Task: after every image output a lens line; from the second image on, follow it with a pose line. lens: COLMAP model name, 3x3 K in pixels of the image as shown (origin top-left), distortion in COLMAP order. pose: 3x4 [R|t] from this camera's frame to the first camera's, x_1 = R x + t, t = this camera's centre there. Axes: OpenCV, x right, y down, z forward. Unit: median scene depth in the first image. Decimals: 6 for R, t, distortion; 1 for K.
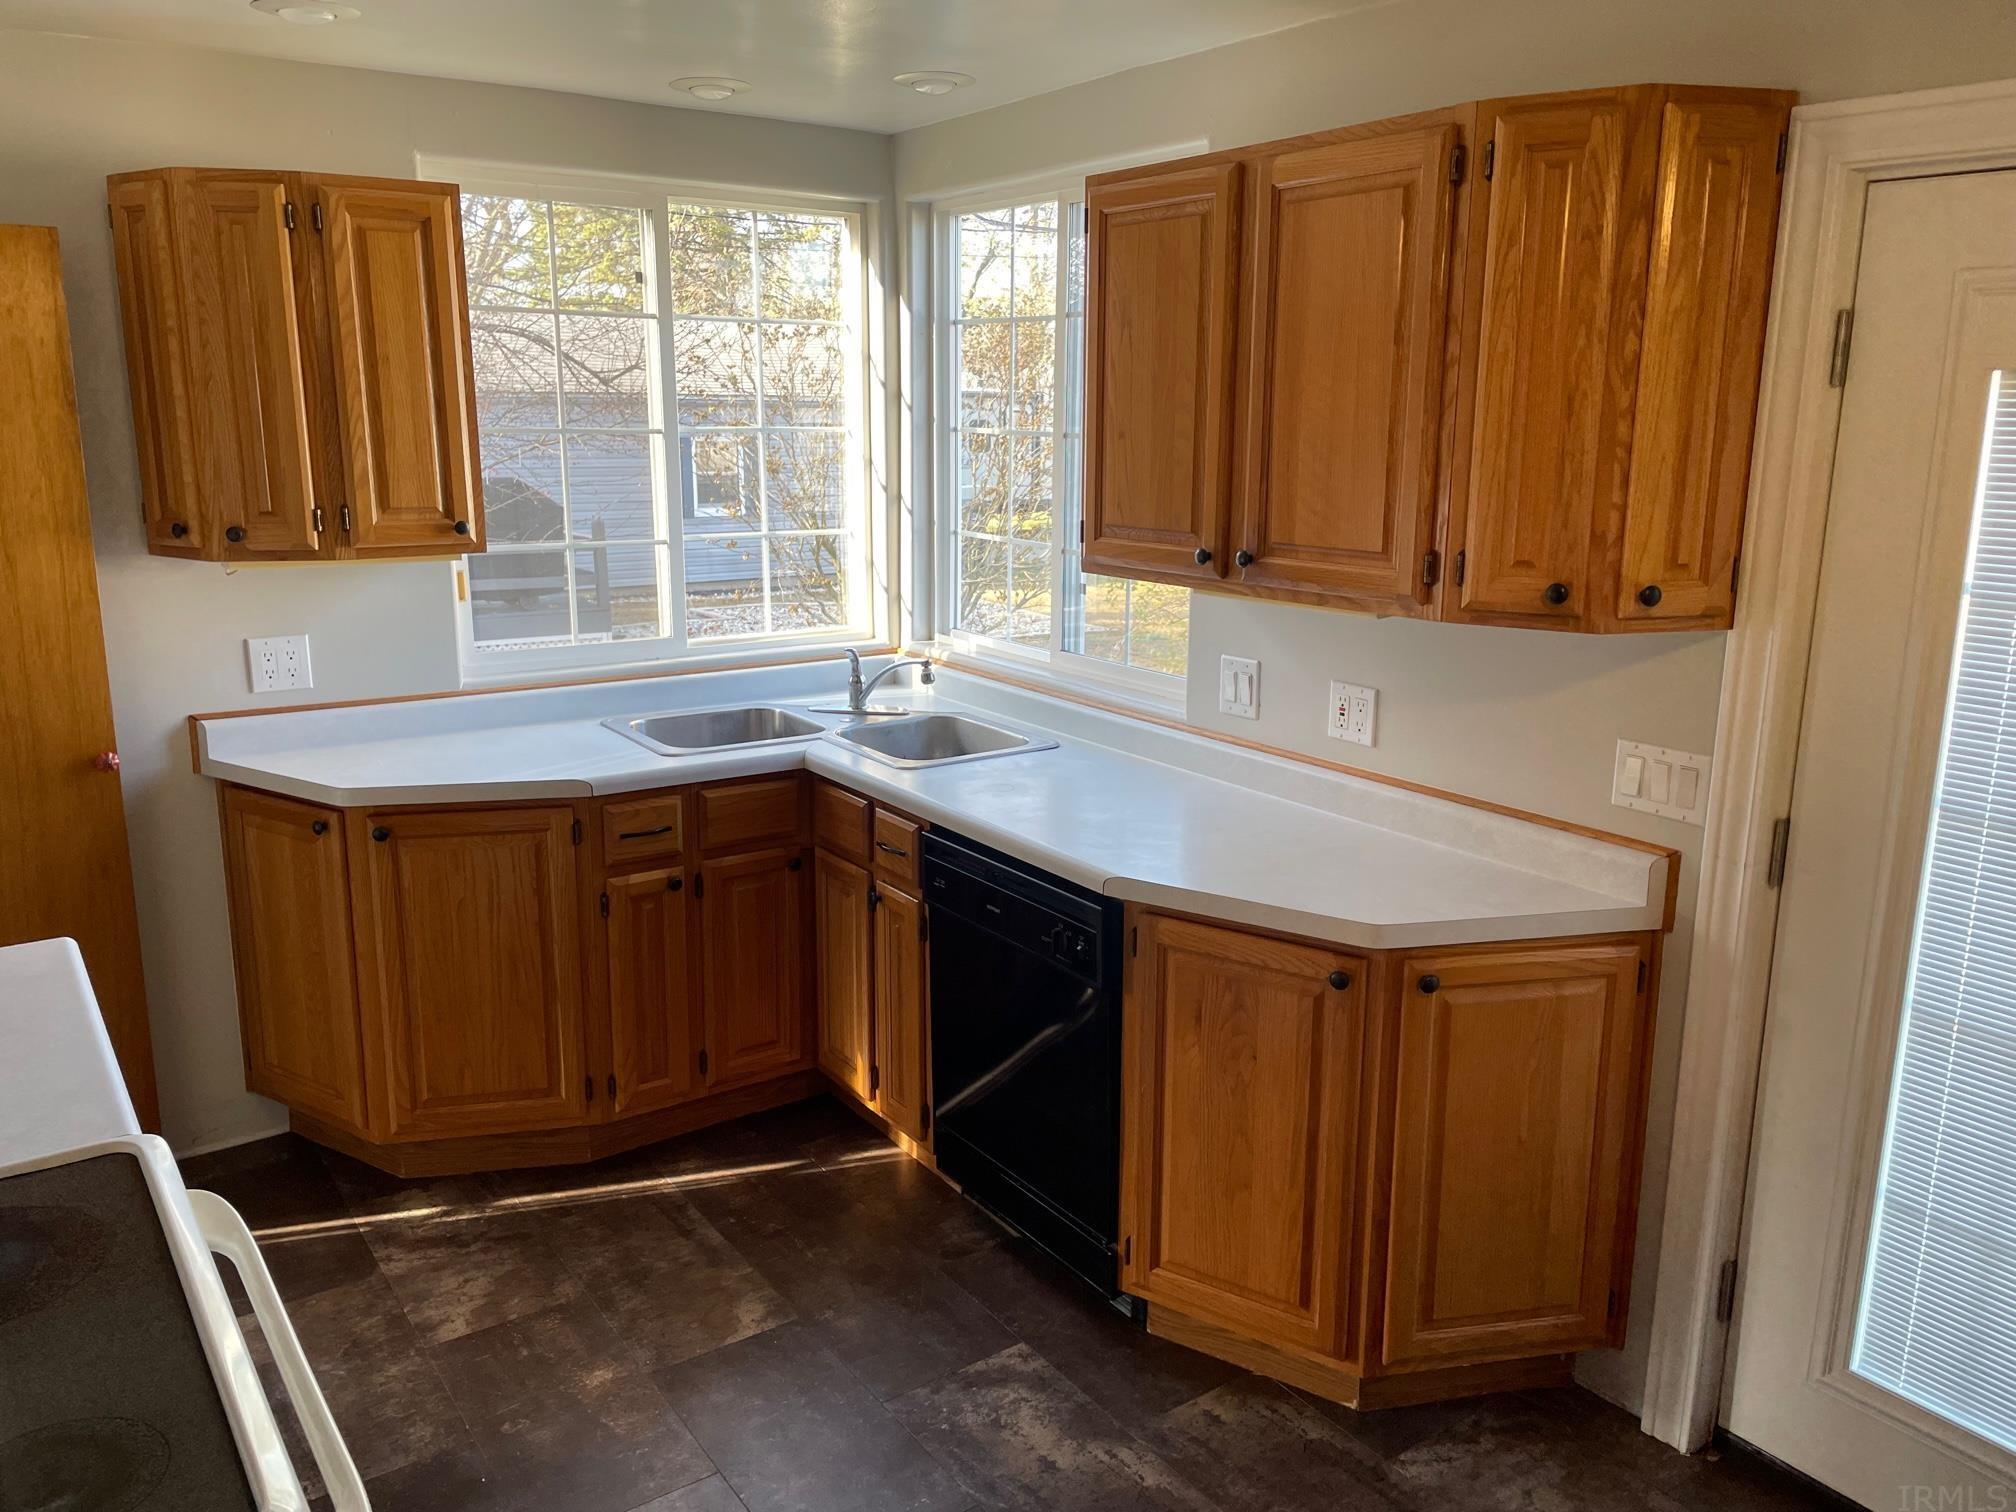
lens RADIAL K [[1523.0, 0, 1006.0], [0, 1523.0, 729.0], [0, 0, 1]] dist [0.069125, -0.073255]
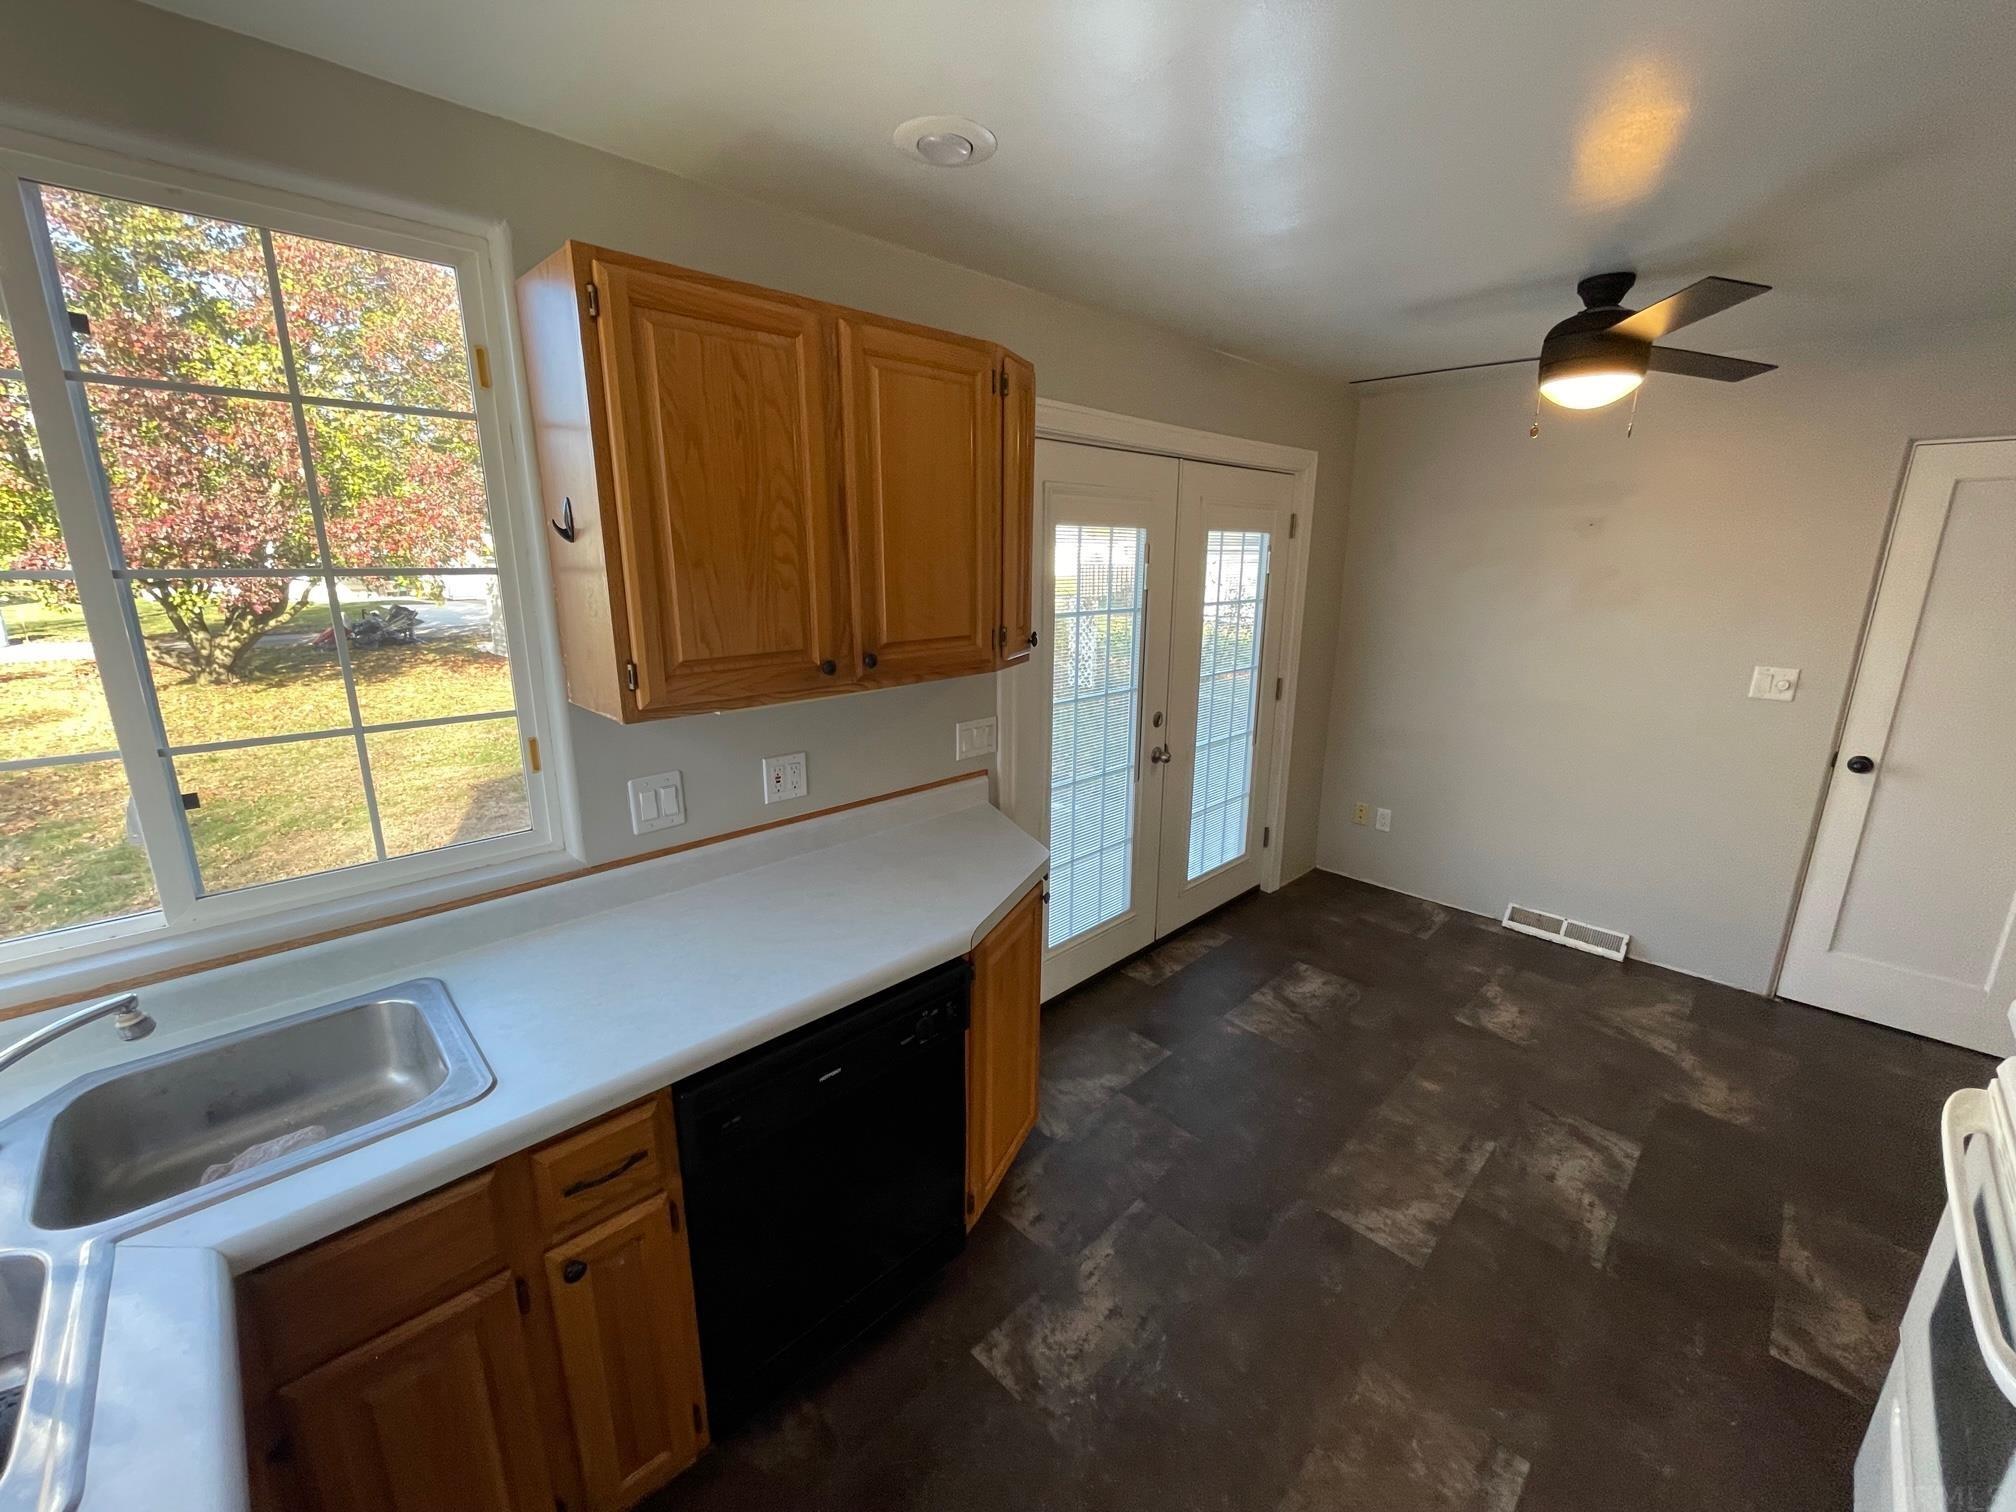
lens RADIAL K [[815.8, 0, 1029.3], [0, 815.8, 744.3], [0, 0, 1]] dist [0.000799, -0.000858]
pose [[-0.172749, -0.242800, 0.954571, -0.486310], [0.197352, 0.940956, 0.275052, -0.198003], [-0.964992, 0.235902, -0.114632, 0.945426]]
